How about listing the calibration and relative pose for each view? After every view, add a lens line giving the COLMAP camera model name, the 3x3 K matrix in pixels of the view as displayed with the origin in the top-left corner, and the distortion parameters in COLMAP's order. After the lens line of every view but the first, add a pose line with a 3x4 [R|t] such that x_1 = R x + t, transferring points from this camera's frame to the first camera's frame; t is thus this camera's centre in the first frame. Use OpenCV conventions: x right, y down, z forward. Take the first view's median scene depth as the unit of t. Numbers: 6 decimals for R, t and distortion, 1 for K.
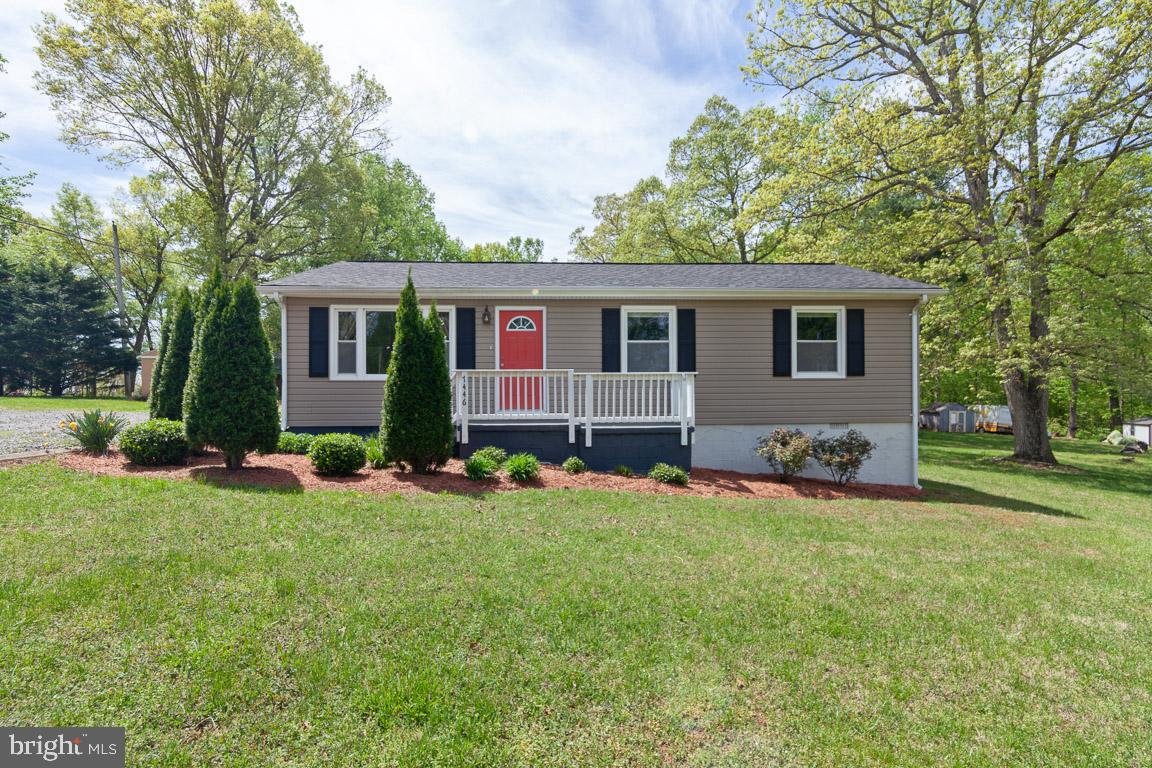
lens RADIAL K [[536.0, 0, 579.6], [0, 536.0, 407.8], [0, 0, 1]] dist [0.001634, 0.000157]
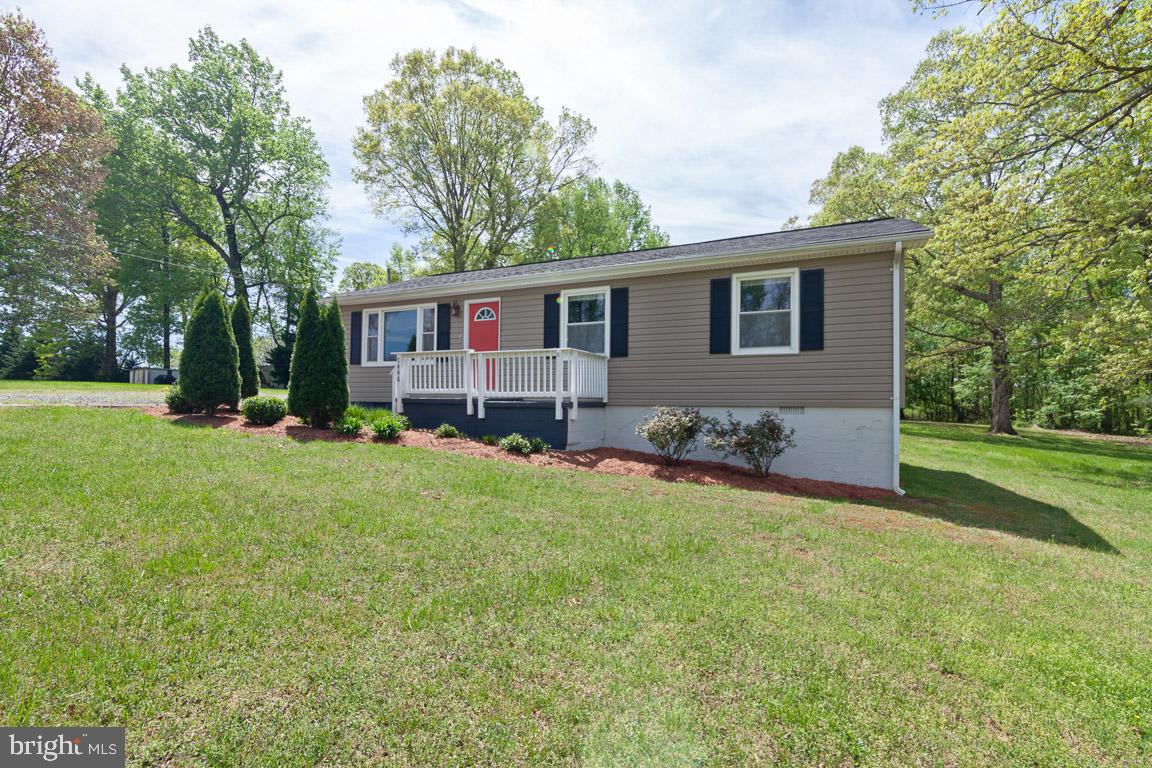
lens RADIAL K [[536.0, 0, 579.6], [0, 536.0, 407.8], [0, 0, 1]] dist [0.001634, 0.000157]
pose [[0.876949, 0.016221, -0.480309, 0.612613], [-0.024260, 0.999650, -0.010533, 0.048330], [0.479971, 0.020889, 0.877036, 0.103309]]
